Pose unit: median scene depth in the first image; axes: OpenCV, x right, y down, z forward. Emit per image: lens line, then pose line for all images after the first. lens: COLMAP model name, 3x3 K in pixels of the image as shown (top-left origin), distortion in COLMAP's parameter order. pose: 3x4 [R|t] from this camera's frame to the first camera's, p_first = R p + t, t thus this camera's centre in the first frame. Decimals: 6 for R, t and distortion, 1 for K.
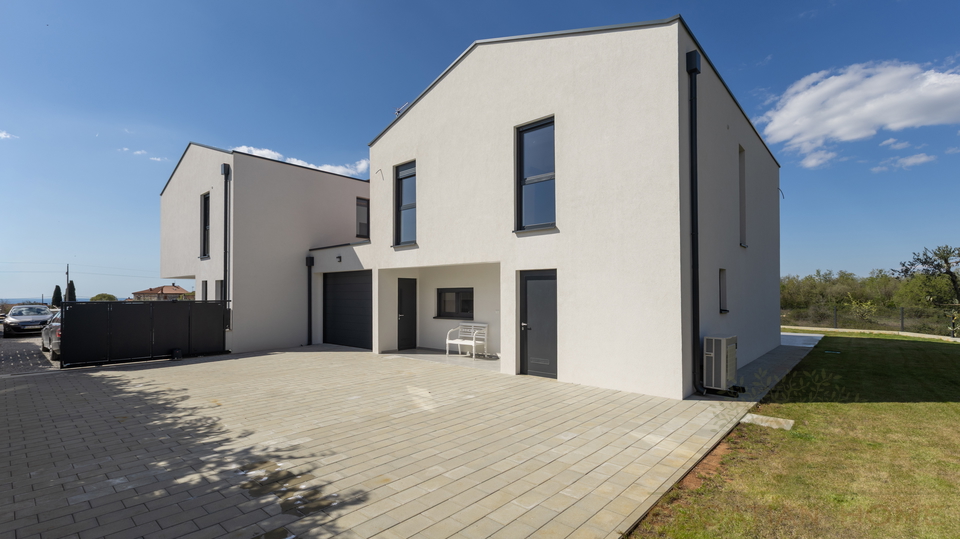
lens RADIAL K [[427.5, 0, 478.3], [0, 427.5, 293.4], [0, 0, 1]] dist [-0.001116, -0.000217]
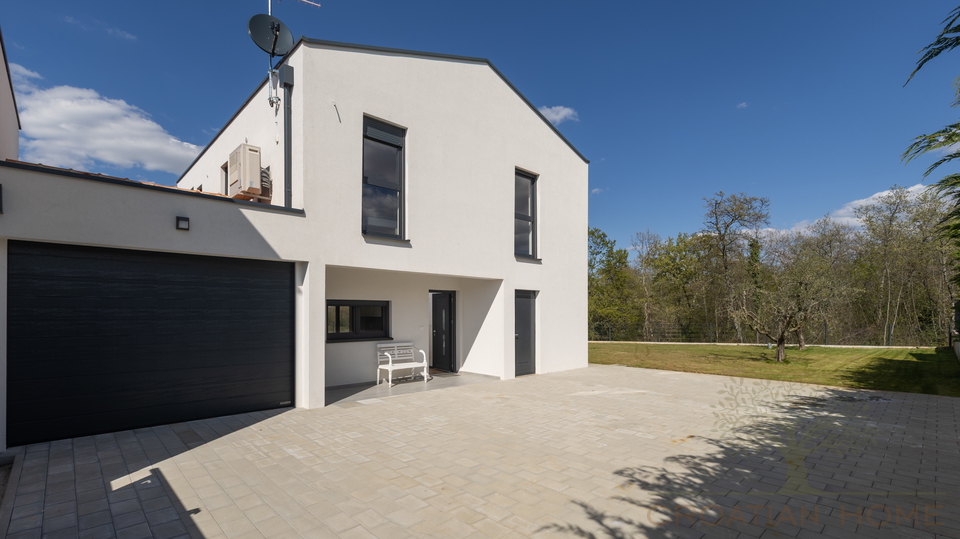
lens RADIAL K [[443.7, 0, 480.2], [0, 443.7, 309.1], [0, 0, 1]] dist [0.024526, 0.000095]
pose [[0.075066, 0.006400, 0.997158, -0.869628], [-0.008867, 0.999944, -0.005750, 0.006720], [-0.997139, -0.008410, 0.075118, 0.767136]]
